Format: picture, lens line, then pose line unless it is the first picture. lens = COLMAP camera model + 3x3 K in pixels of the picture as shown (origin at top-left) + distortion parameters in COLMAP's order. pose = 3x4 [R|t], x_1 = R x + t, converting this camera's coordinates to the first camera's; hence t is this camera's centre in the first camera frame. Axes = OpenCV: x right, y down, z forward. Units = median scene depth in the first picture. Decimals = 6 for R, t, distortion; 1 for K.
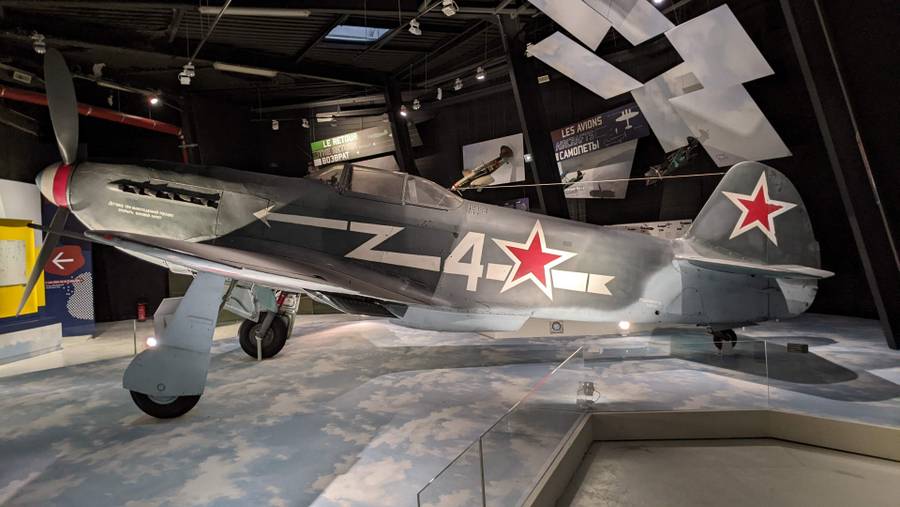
lens RADIAL K [[724.5, 0, 450.0], [0, 724.5, 253.5], [0, 0, 1]] dist [-0.016997, -0.007302]
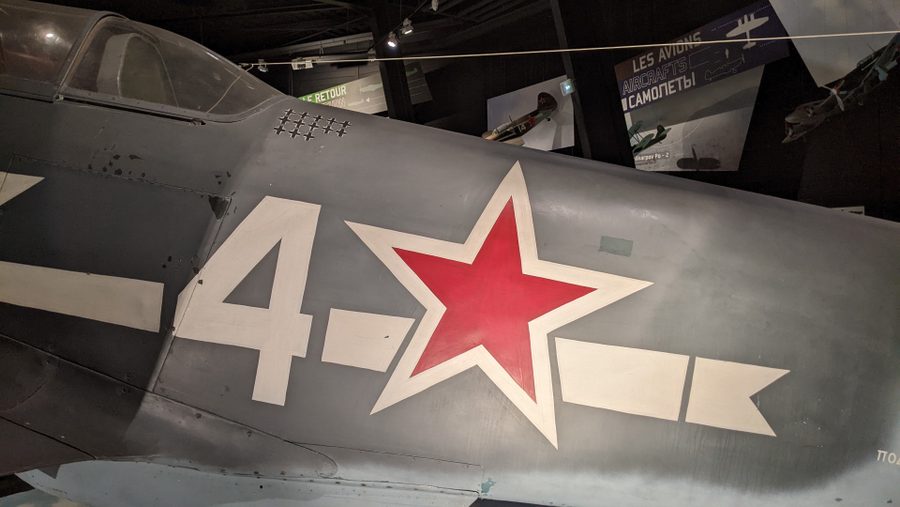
lens RADIAL K [[724.5, 0, 450.0], [0, 724.5, 253.5], [0, 0, 1]] dist [-0.016997, -0.007302]
pose [[0.994554, 0.023104, -0.101632, 0.072784], [-0.022776, 0.999731, 0.004385, -0.005890], [0.101706, -0.002046, 0.994812, 0.410556]]
